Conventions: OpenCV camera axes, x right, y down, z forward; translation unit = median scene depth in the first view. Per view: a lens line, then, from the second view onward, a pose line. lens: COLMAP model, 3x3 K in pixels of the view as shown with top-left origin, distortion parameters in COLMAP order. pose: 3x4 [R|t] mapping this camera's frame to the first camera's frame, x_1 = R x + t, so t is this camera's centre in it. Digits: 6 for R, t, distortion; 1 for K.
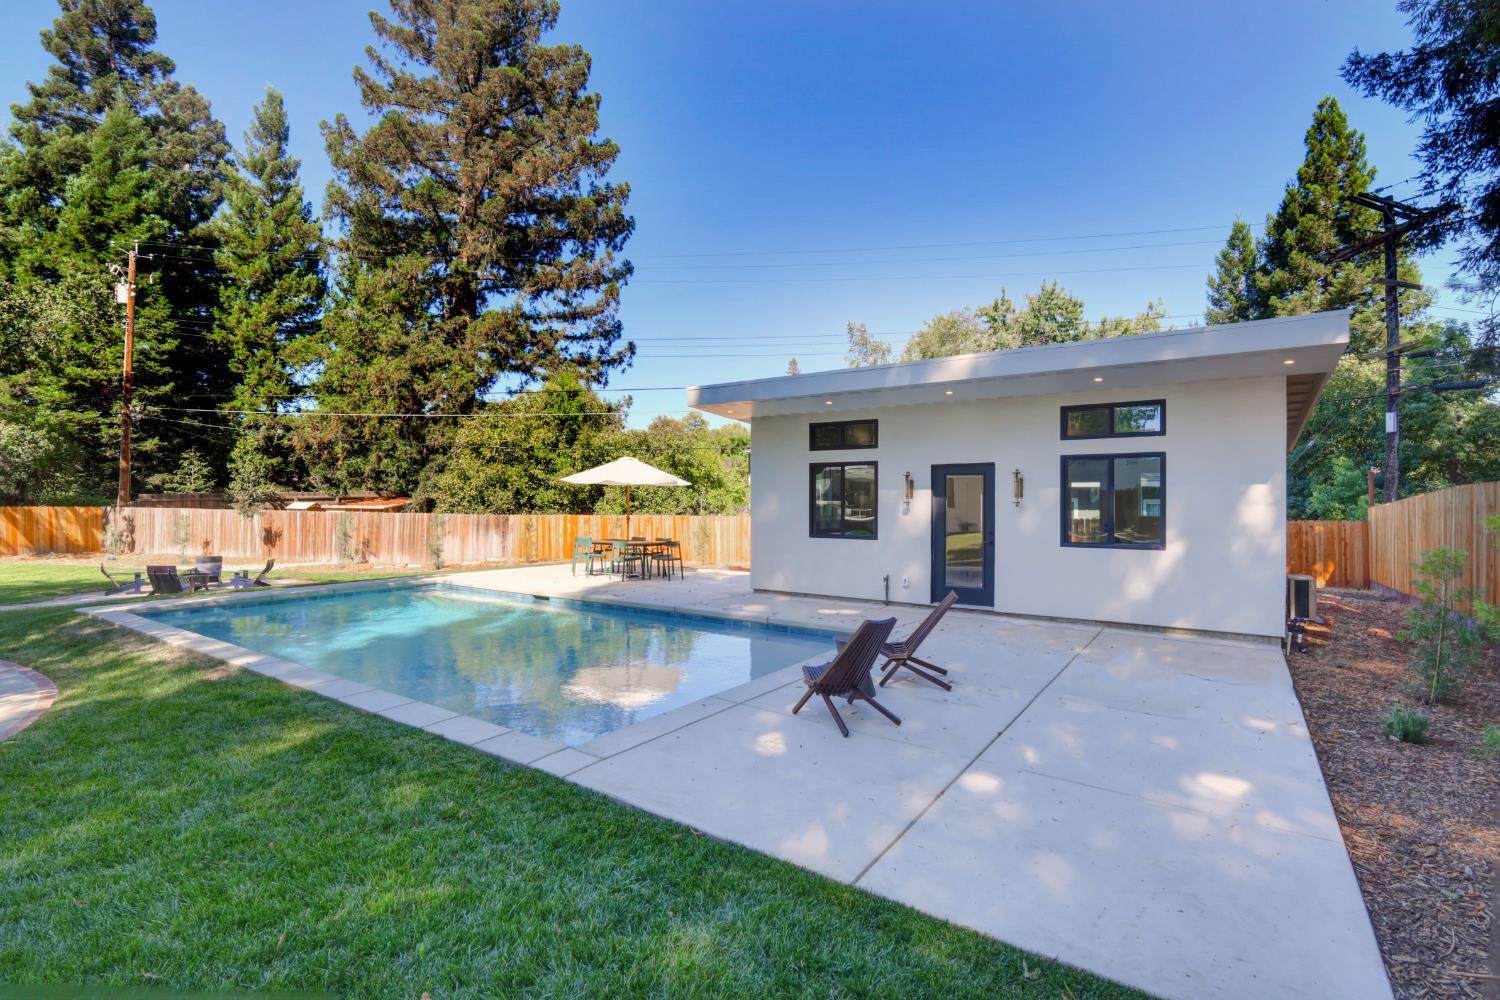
lens RADIAL K [[728.7, 0, 762.3], [0, 728.7, 502.4], [0, 0, 1]] dist [-0.000288, 0.000527]
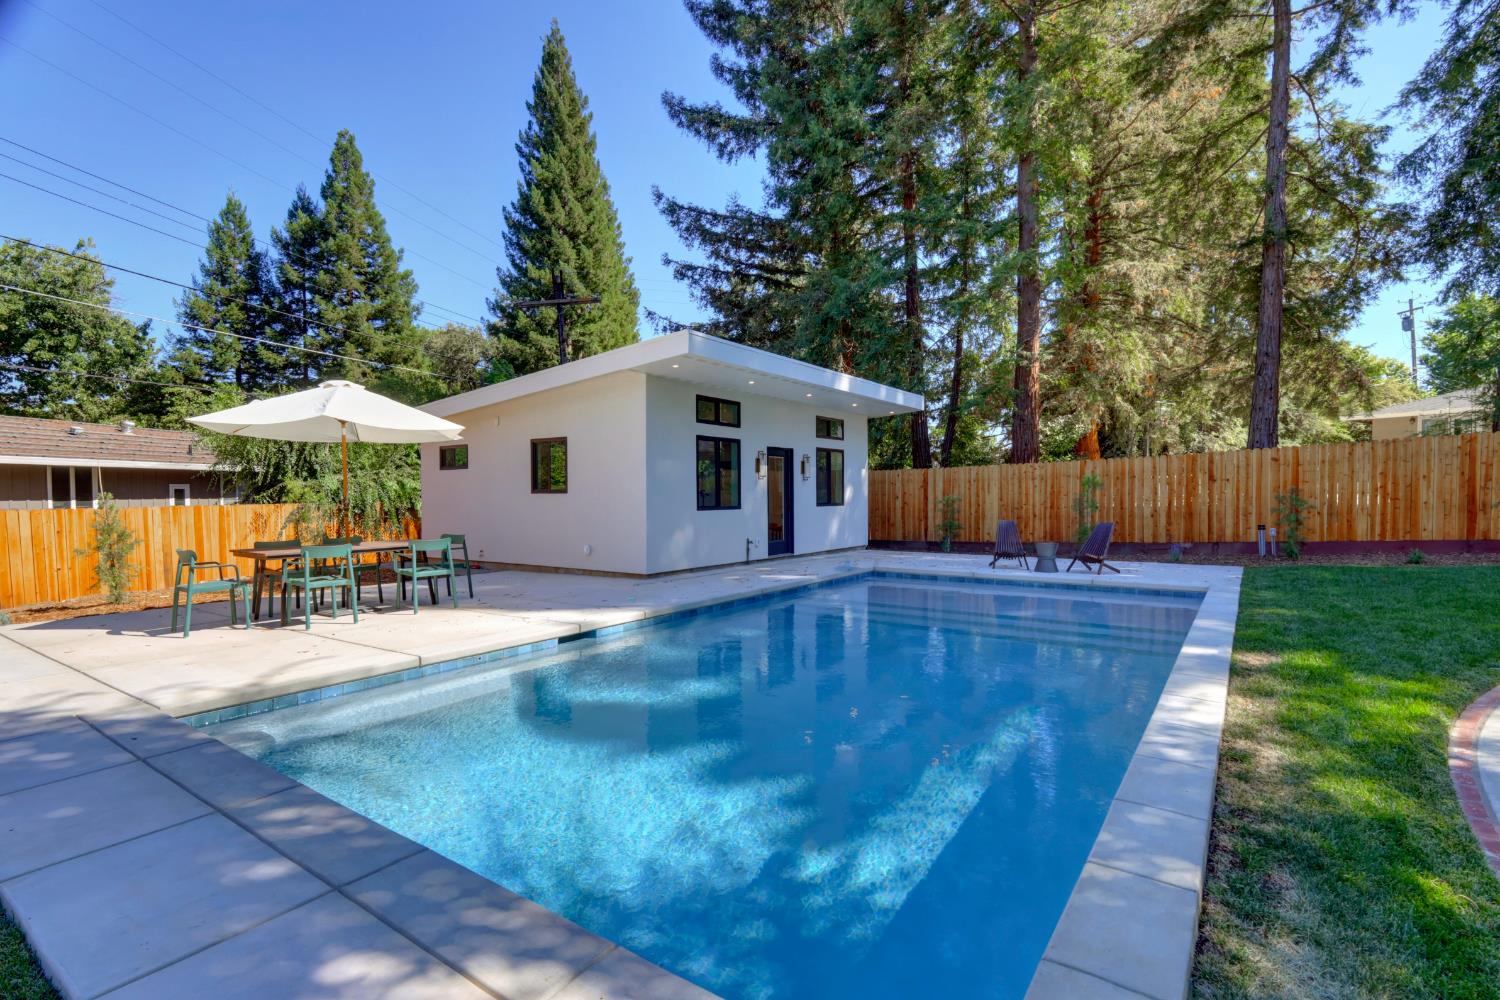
lens RADIAL K [[728.7, 0, 762.3], [0, 728.7, 502.4], [0, 0, 1]] dist [-0.000288, 0.000527]
pose [[0.019340, -0.014449, 0.999709, -0.443956], [0.007869, 0.999867, 0.014299, 0.011223], [-0.999782, 0.007590, 0.019451, 0.432062]]
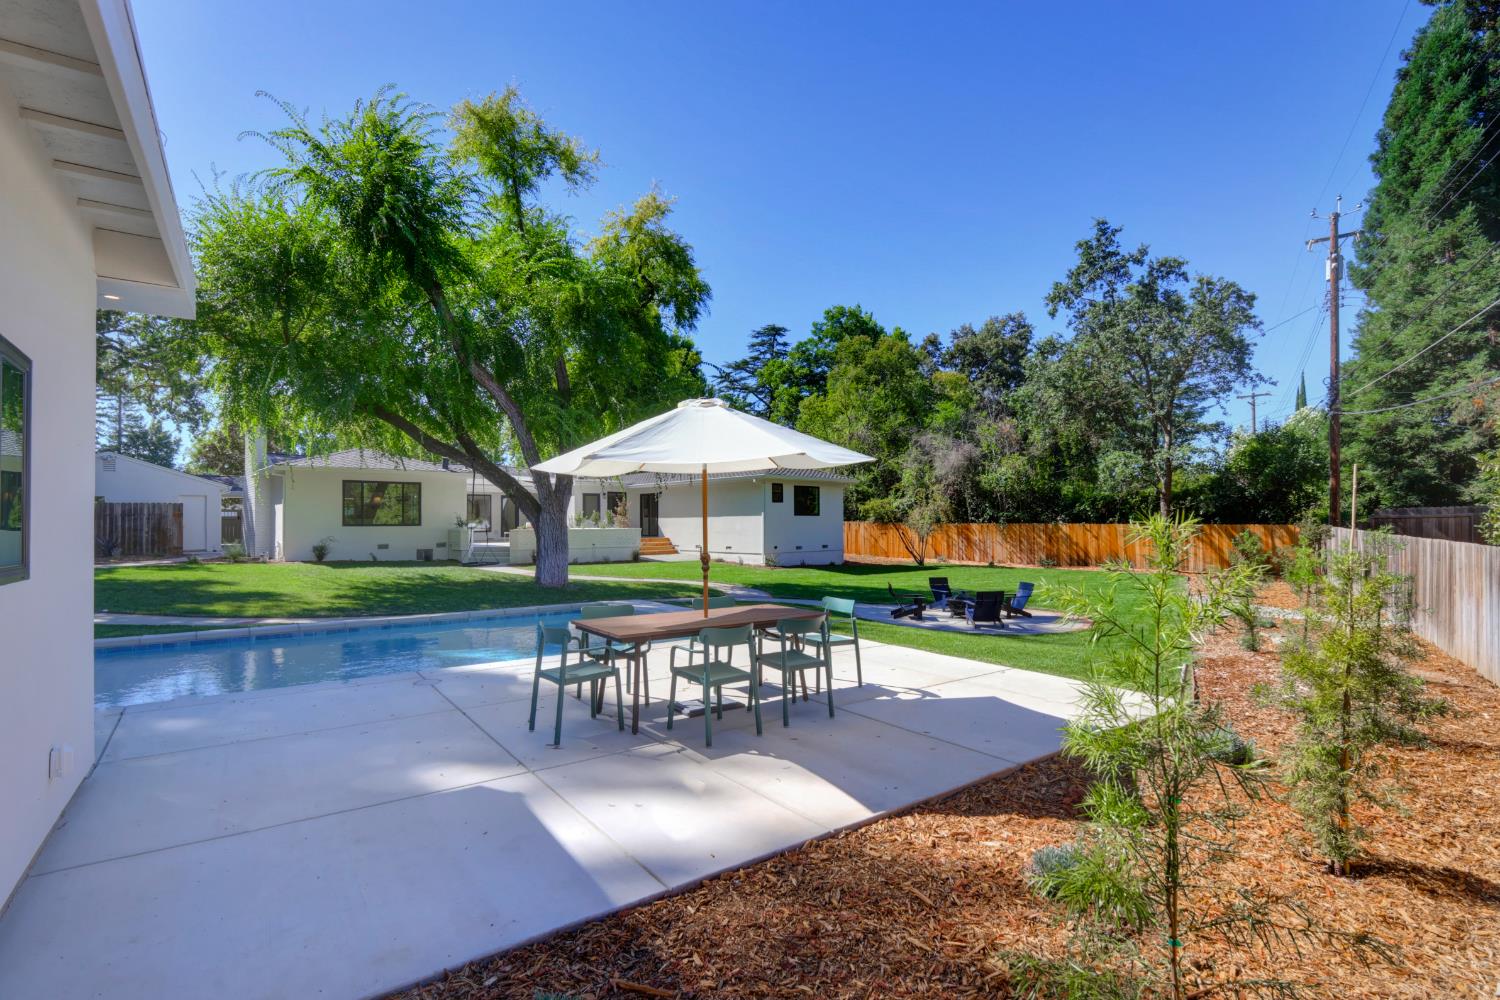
lens RADIAL K [[688.0, 0, 760.6], [0, 688.0, 503.9], [0, 0, 1]] dist [-0.000979, -0.000219]
pose [[-0.326390, -0.026034, -0.944877, 0.079435], [0.003440, 0.999581, -0.028730, 0.002049], [0.945229, -0.012628, -0.326164, 0.732953]]
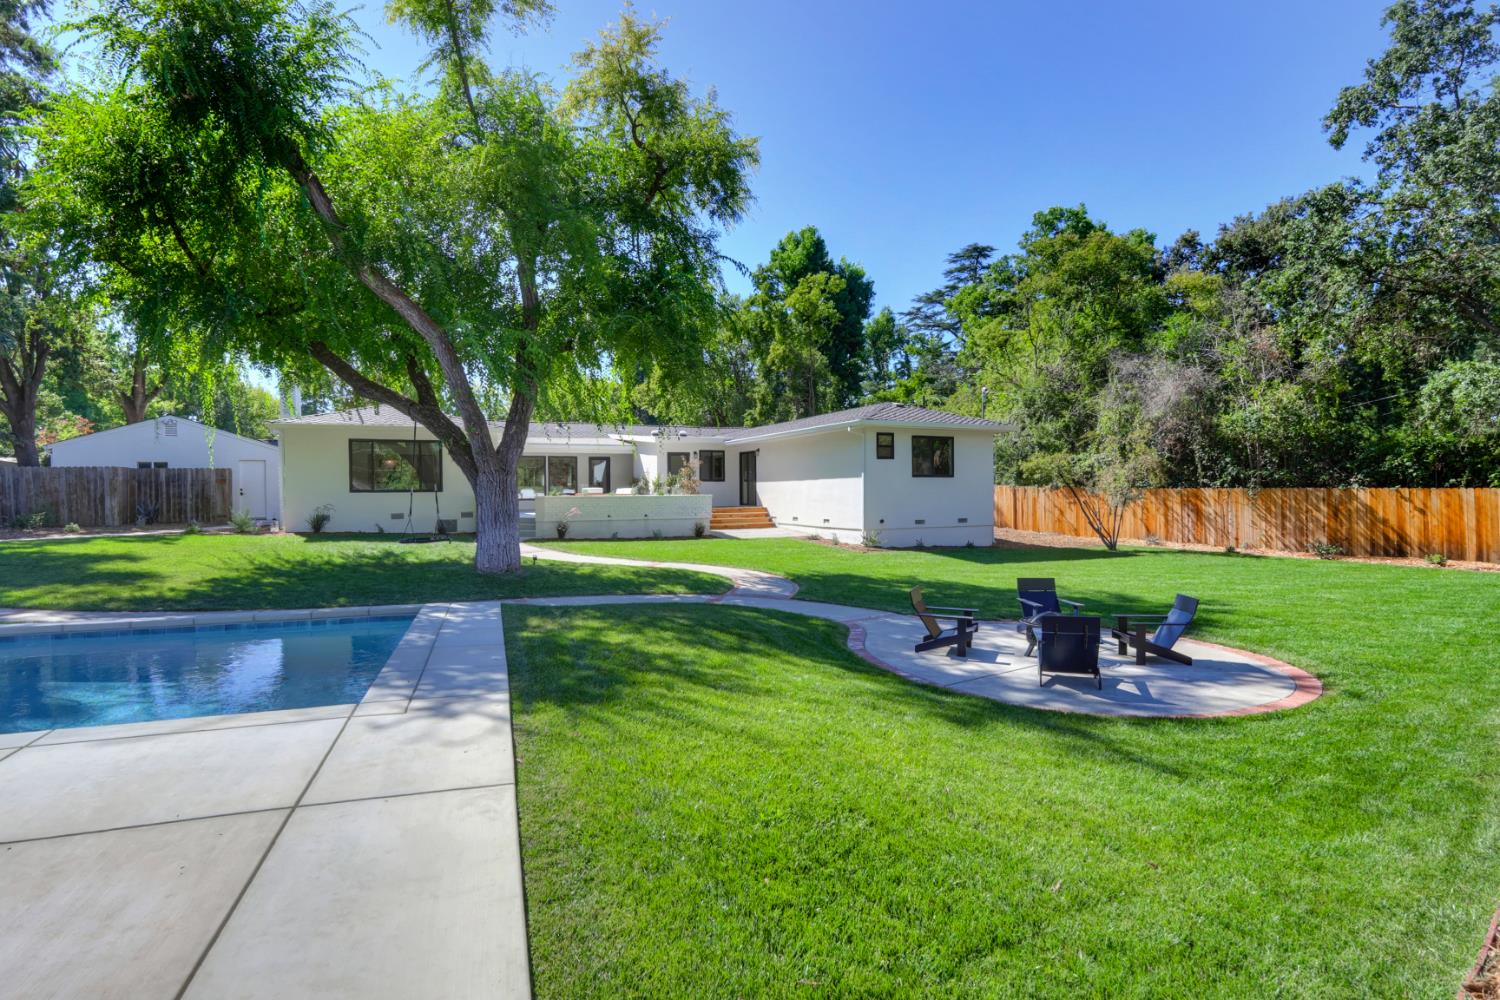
lens RADIAL K [[759.4, 0, 761.1], [0, 759.4, 498.9], [0, 0, 1]] dist [-0.002871, -0.000425]
pose [[-0.594901, 0.009633, -0.803741, -0.167475], [0.004601, 0.999953, 0.008579, 0.005377], [0.803786, 0.001406, -0.594917, 0.804099]]
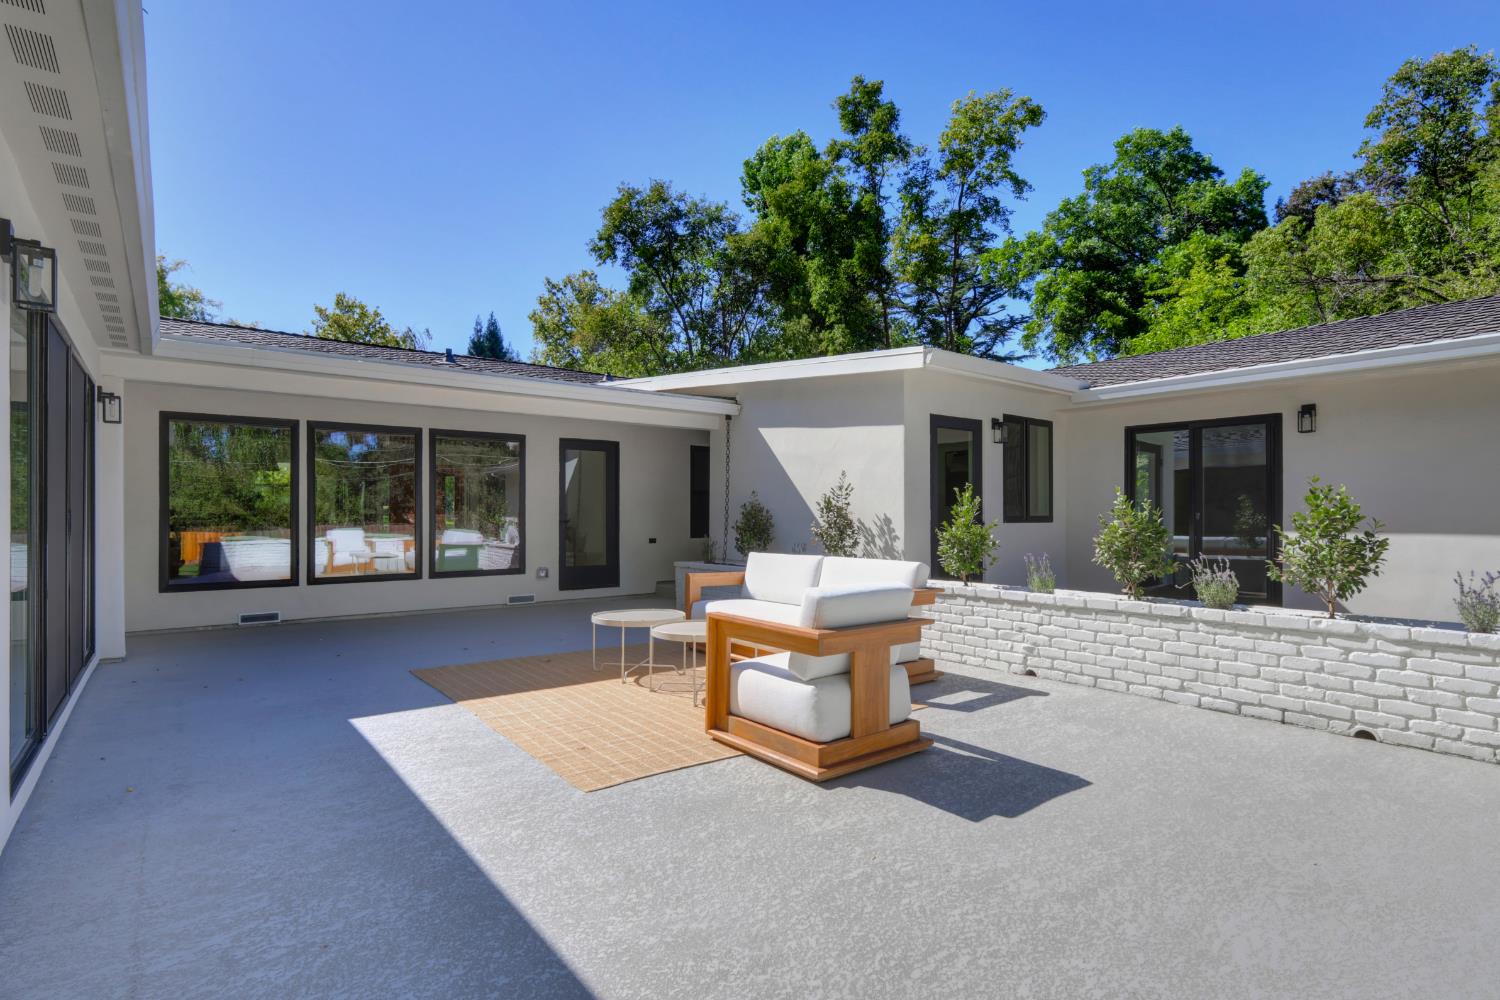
lens RADIAL K [[742.9, 0, 743.5], [0, 742.9, 518.9], [0, 0, 1]] dist [-0.042887, 0.016879]
pose [[-0.411558, 0.001469, -0.911382, -0.694161], [-0.005076, 0.999979, 0.003904, -0.013647], [0.911369, 0.006233, -0.411543, 0.075085]]
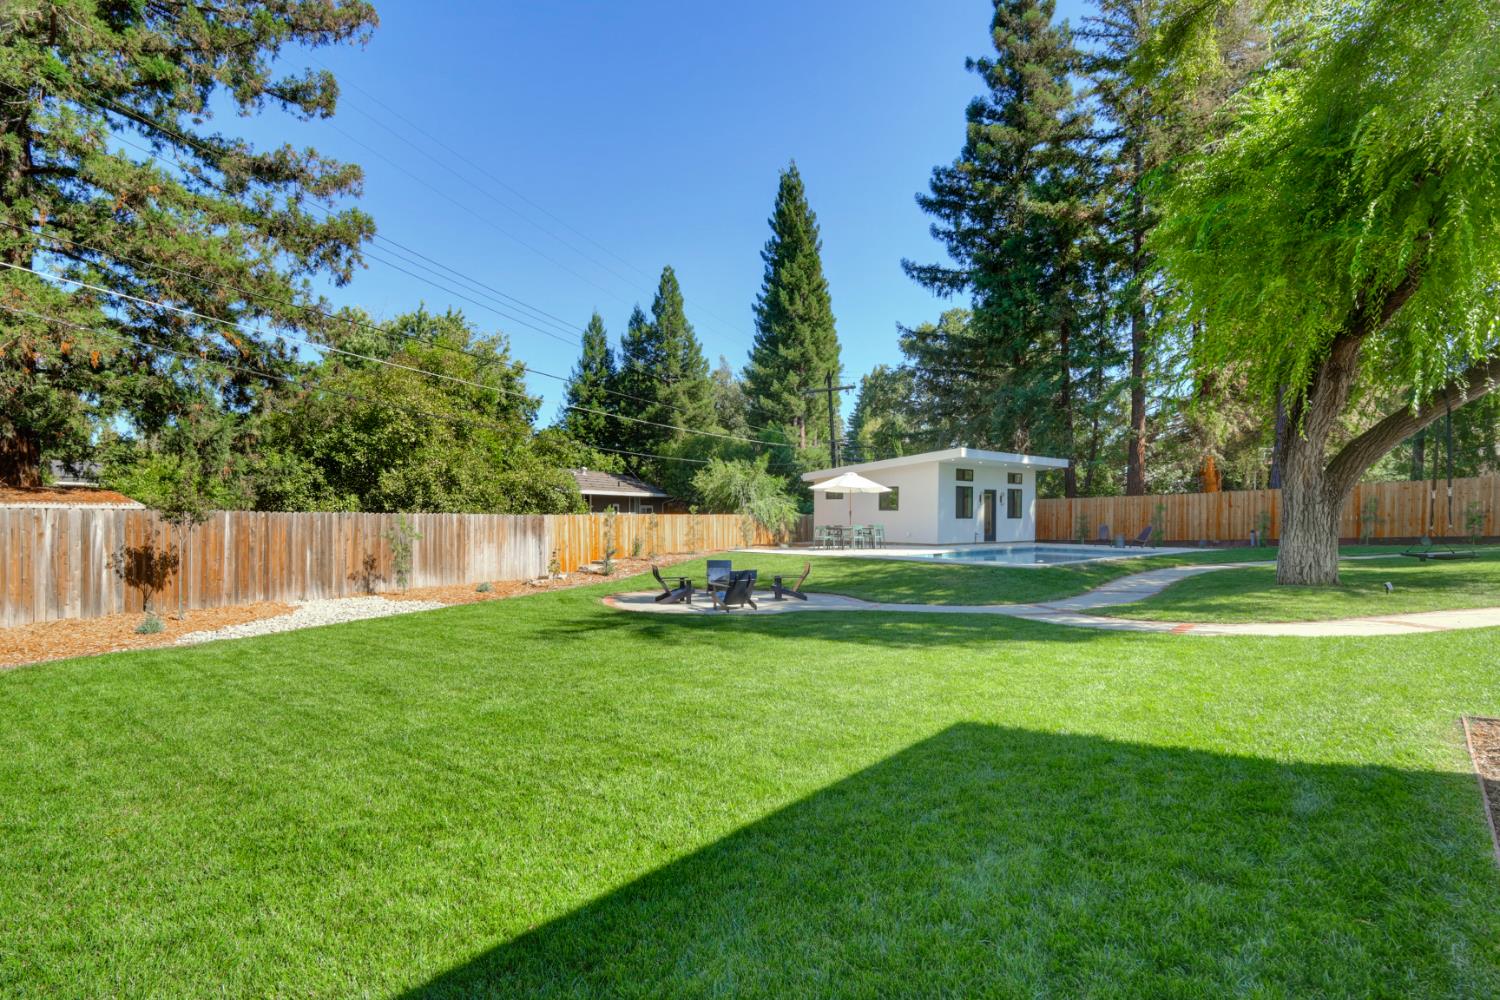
lens RADIAL K [[704.9, 0, 748.5], [0, 704.9, 529.9], [0, 0, 1]] dist [0.000367, 0.000111]
pose [[0.257105, -0.028550, 0.965962, -1.060362], [-0.000674, 0.999558, 0.029722, 0.007896], [-0.966383, -0.008292, 0.256972, 0.511449]]
